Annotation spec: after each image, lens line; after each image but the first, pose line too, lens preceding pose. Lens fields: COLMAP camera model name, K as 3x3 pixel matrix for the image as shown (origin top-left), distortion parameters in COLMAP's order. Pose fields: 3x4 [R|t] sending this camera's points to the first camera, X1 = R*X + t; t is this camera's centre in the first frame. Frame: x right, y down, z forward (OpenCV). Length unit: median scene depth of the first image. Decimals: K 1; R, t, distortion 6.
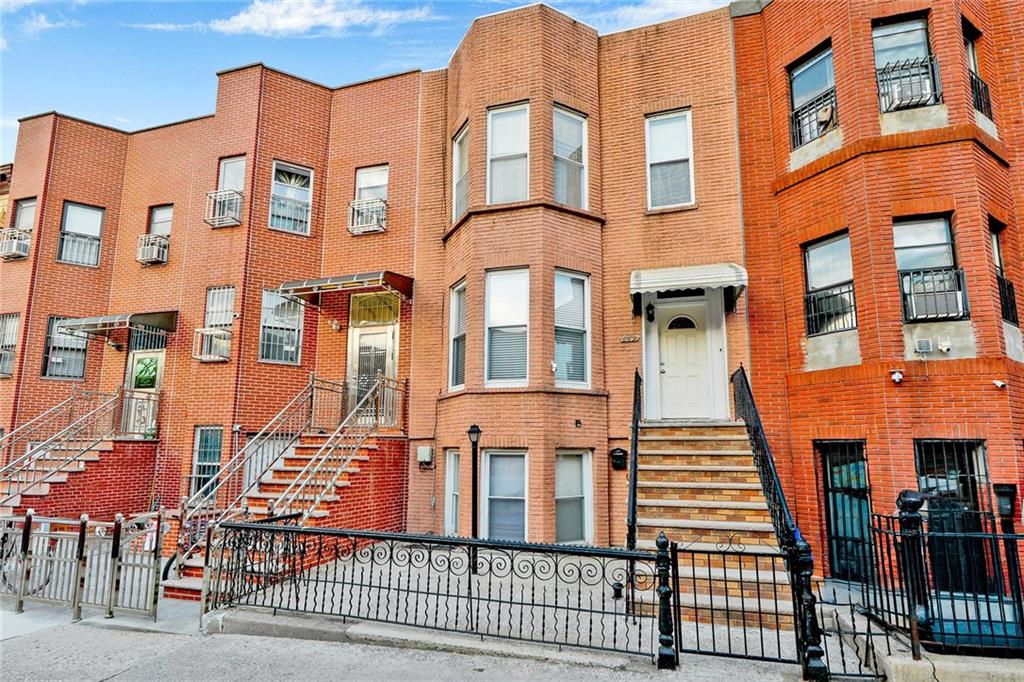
lens RADIAL K [[485.7, 0, 513.0], [0, 485.7, 344.8], [0, 0, 1]] dist [0.000741, -0.000085]
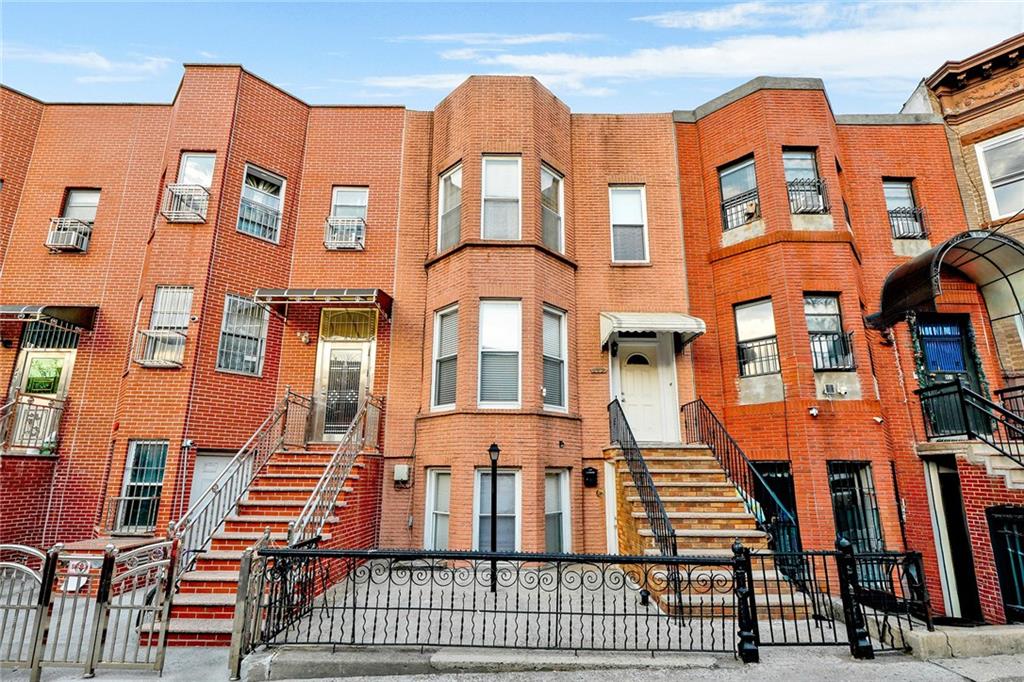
lens RADIAL K [[441.8, 0, 510.5], [0, 441.8, 340.0], [0, 0, 1]] dist [-0.001415, -0.000620]
pose [[0.961810, 0.078924, 0.262092, -0.252839], [-0.059329, 0.994876, -0.081869, 0.014964], [-0.267211, 0.063192, 0.961564, 0.049364]]
